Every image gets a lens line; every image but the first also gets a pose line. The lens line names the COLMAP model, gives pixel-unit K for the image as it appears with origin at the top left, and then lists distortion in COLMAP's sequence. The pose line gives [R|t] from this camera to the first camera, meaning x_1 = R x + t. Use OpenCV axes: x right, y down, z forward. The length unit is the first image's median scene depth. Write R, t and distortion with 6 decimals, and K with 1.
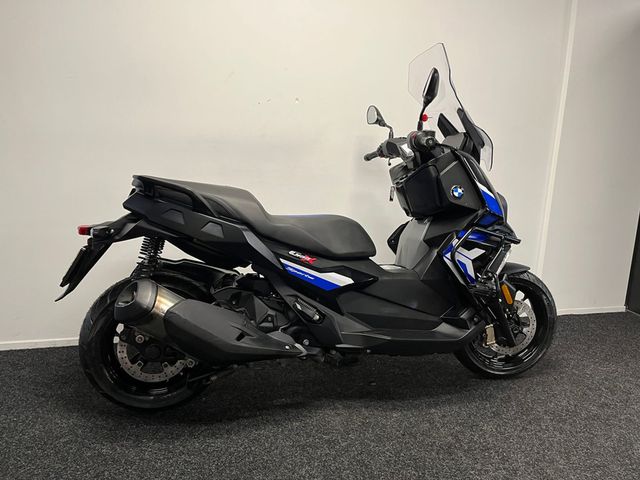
lens RADIAL K [[486.1, 0, 319.2], [0, 486.1, 241.9], [0, 0, 1]] dist [0.077345, -0.100258]
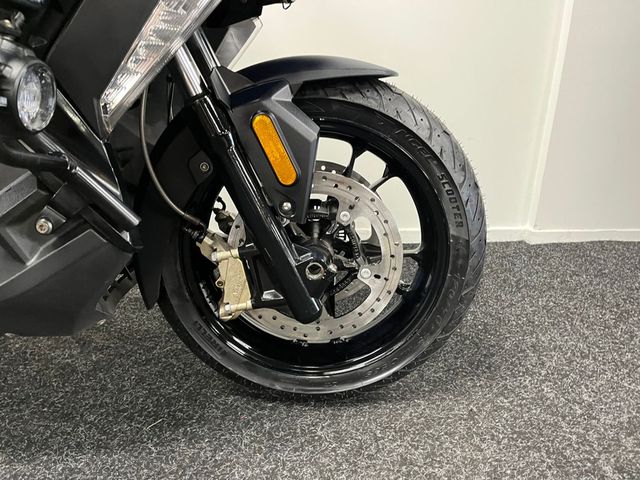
lens RADIAL K [[486.1, 0, 322.1], [0, 486.1, 235.4], [0, 0, 1]] dist [0.077345, -0.100258]
pose [[0.986390, 0.042318, -0.158884, 0.524116], [-0.018871, 0.989064, 0.146278, 0.130382], [0.163337, -0.141289, 0.976401, 0.818369]]
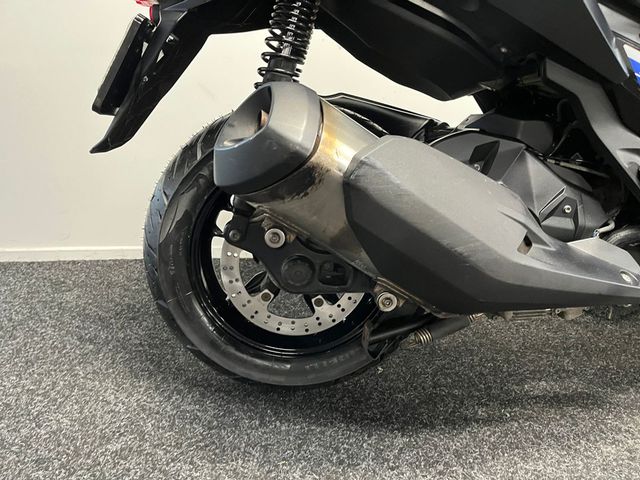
lens RADIAL K [[486.1, 0, 319.4], [0, 486.1, 243.3], [0, 0, 1]] dist [0.077345, -0.100258]
pose [[0.986076, 0.037653, -0.161976, -0.236201], [-0.015128, 0.990301, 0.138109, 0.131128], [0.165605, -0.133735, 0.977082, 0.549732]]
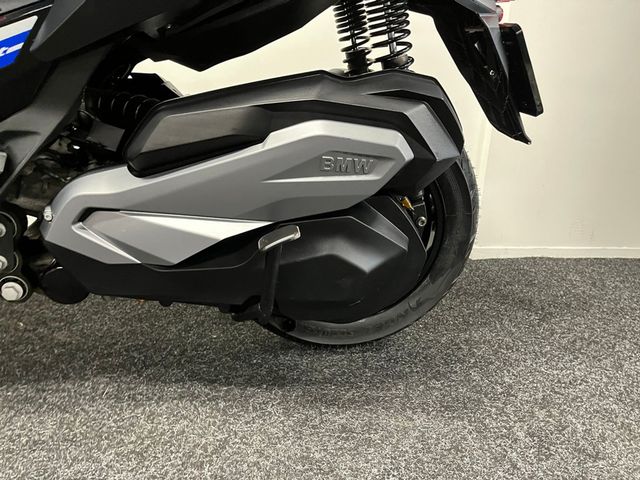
lens RADIAL K [[486.1, 0, 326.2], [0, 486.1, 242.6], [0, 0, 1]] dist [0.077345, -0.100258]
pose [[0.995406, 0.043625, -0.085229, 0.546686], [-0.036173, 0.995543, 0.087096, 0.158697], [0.088648, -0.083613, 0.992547, 0.765965]]
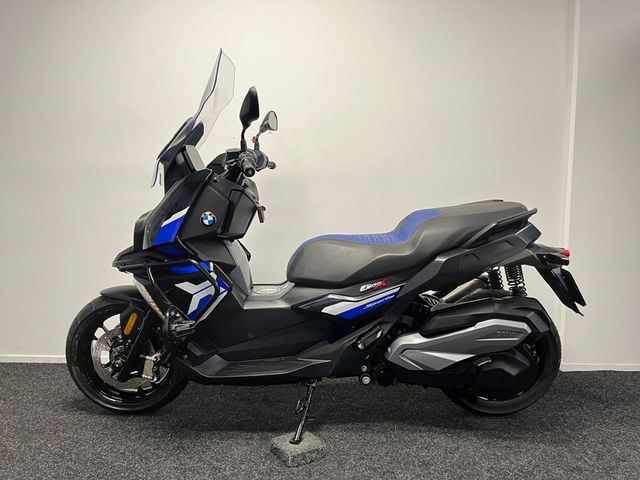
lens RADIAL K [[486.1, 0, 317.6], [0, 486.1, 236.8], [0, 0, 1]] dist [0.077345, -0.100258]
pose [[0.966532, -0.005656, -0.256483, 0.423082], [-0.029562, 0.990641, -0.133251, 0.084435], [0.254836, 0.136373, 0.957320, 0.088067]]
